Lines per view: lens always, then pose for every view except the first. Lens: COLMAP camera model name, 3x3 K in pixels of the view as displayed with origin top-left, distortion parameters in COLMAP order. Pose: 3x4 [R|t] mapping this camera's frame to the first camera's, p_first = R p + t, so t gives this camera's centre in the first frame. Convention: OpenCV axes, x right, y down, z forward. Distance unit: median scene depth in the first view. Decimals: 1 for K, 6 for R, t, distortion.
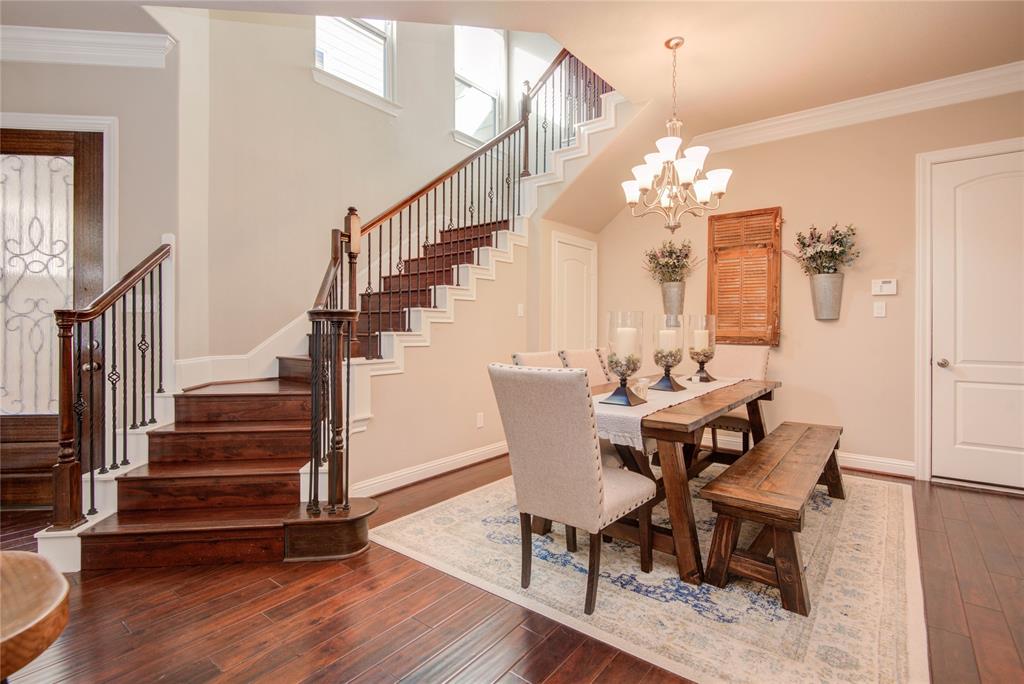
lens RADIAL K [[493.6, 0, 500.1], [0, 493.6, 328.3], [0, 0, 1]] dist [0.002827, 0.000485]
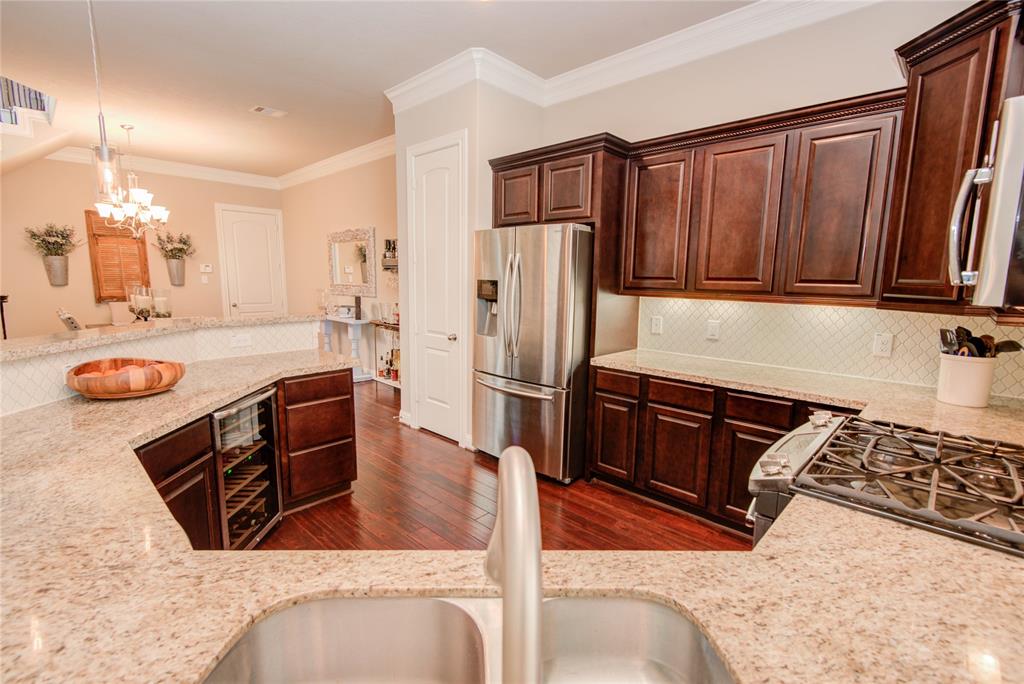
lens RADIAL K [[459.5, 0, 512.0], [0, 459.5, 342.0], [0, 0, 1]] dist [-0.000459, -0.000242]
pose [[0.087911, -0.142043, 0.985949, -0.938284], [-0.008673, 0.989634, 0.143347, -0.064911], [-0.996091, -0.021153, 0.085768, -0.366273]]
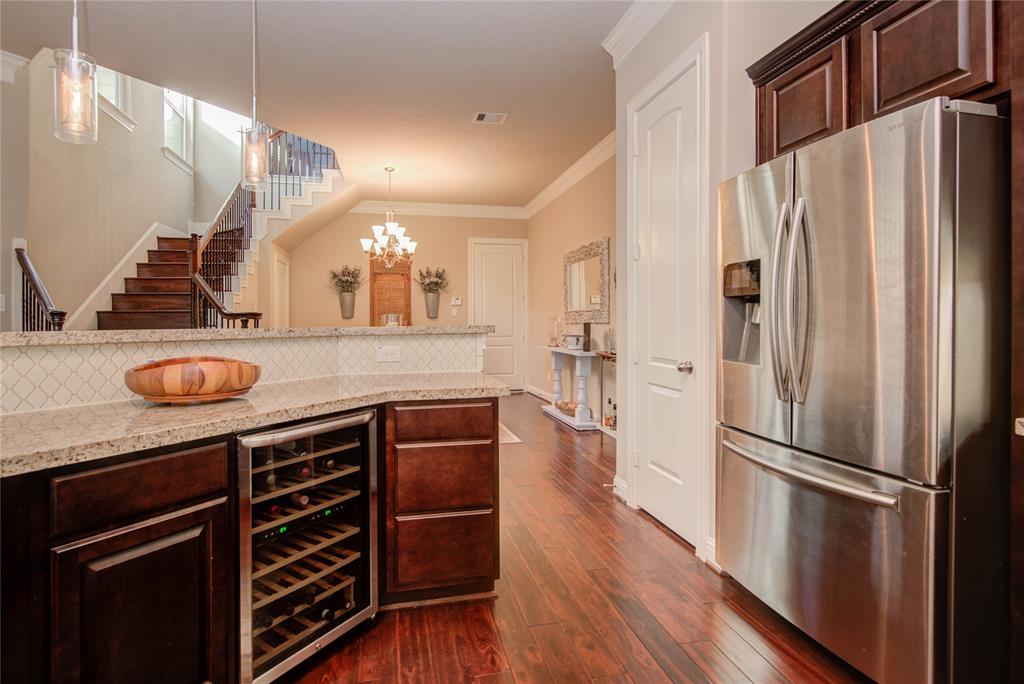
lens RADIAL K [[495.8, 0, 490.2], [0, 495.8, 323.4], [0, 0, 1]] dist [0.001158, -0.000887]
pose [[0.639904, -0.008956, 0.768403, -0.659914], [0.010134, 0.999943, 0.003216, 0.000368], [-0.768388, 0.005729, 0.639958, -0.374102]]
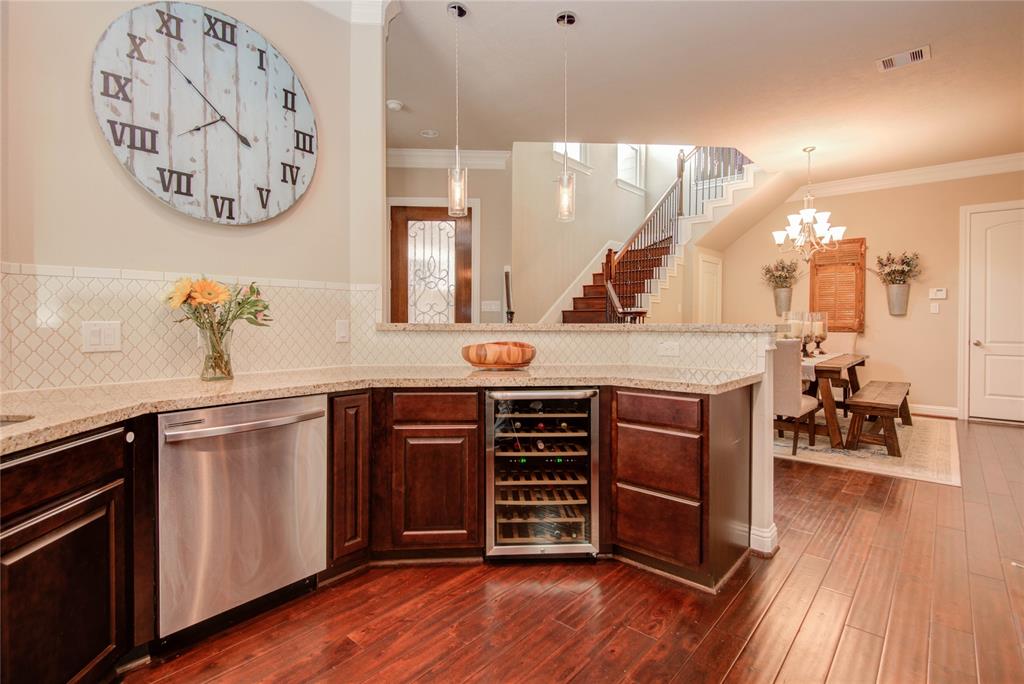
lens RADIAL K [[497.3, 0, 507.4], [0, 497.3, 323.6], [0, 0, 1]] dist [-0.000229, -0.001364]
pose [[0.998842, 0.000809, -0.048104, -0.457263], [-0.000533, 0.999983, 0.005747, 0.000703], [0.048108, -0.005714, 0.998826, -0.570889]]
